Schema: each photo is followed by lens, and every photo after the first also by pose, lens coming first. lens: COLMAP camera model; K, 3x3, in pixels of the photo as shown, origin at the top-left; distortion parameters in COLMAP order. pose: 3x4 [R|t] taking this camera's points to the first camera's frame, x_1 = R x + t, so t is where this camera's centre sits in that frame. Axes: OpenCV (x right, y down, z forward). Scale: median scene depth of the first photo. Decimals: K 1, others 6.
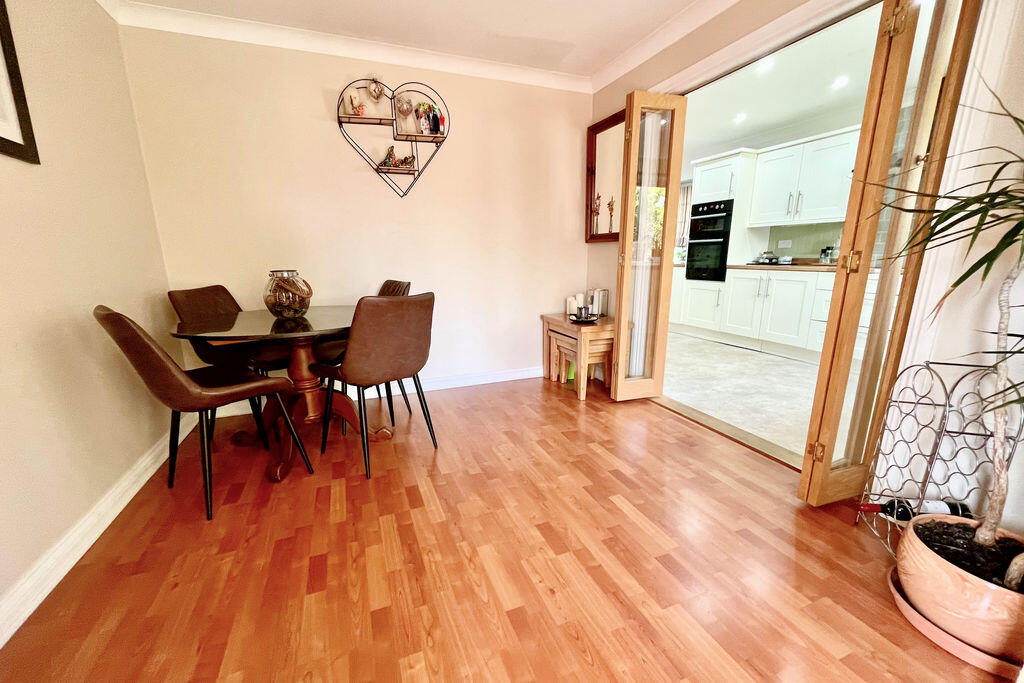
lens RADIAL K [[414.4, 0, 512.7], [0, 414.4, 358.7], [0, 0, 1]] dist [-0.000079, -0.000016]
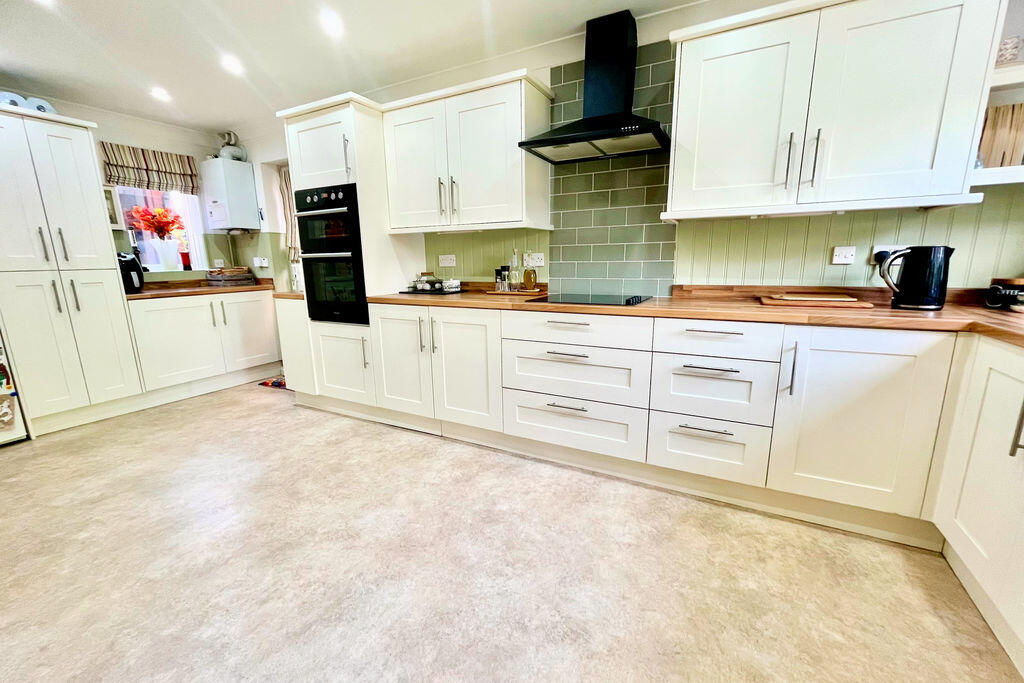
lens RADIAL K [[413.6, 0, 511.6], [0, 413.6, 346.6], [0, 0, 1]] dist [-0.000956, -0.000145]
pose [[0.766489, -0.137549, 0.627355, 0.530146], [0.165576, 0.986099, 0.013906, -0.234039], [-0.620547, 0.093216, 0.778609, 0.762745]]
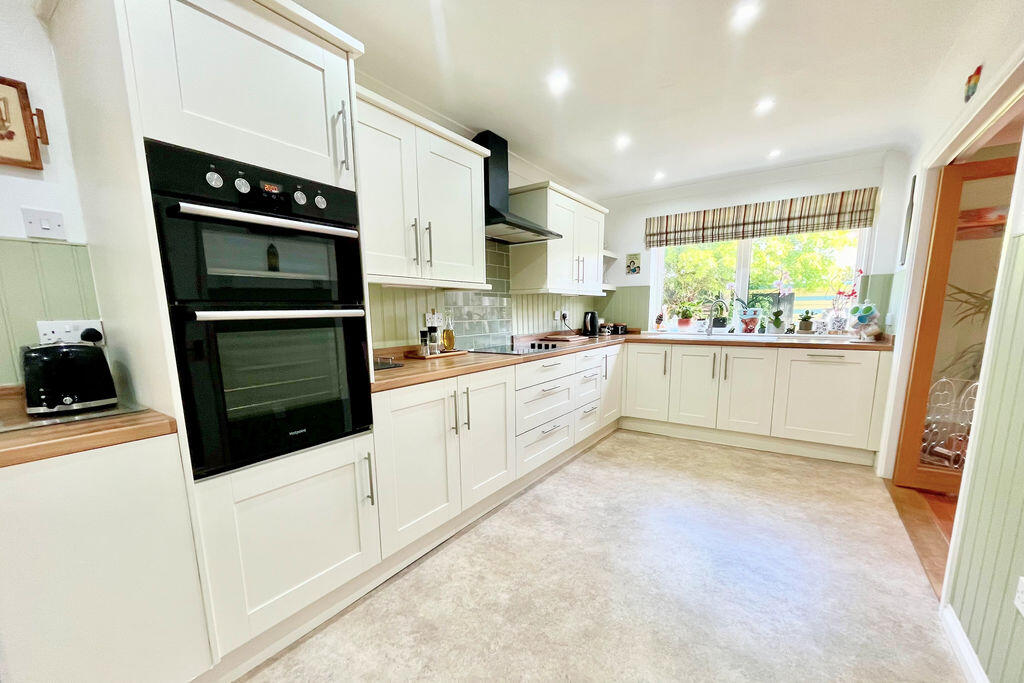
lens RADIAL K [[412.5, 0, 512.8], [0, 412.5, 379.6], [0, 0, 1]] dist [-0.001631, -0.000189]
pose [[-0.550226, -0.124562, 0.825673, 0.296164], [0.219150, 0.932607, 0.286735, -0.533854], [-0.805745, 0.338715, -0.485847, 1.891967]]
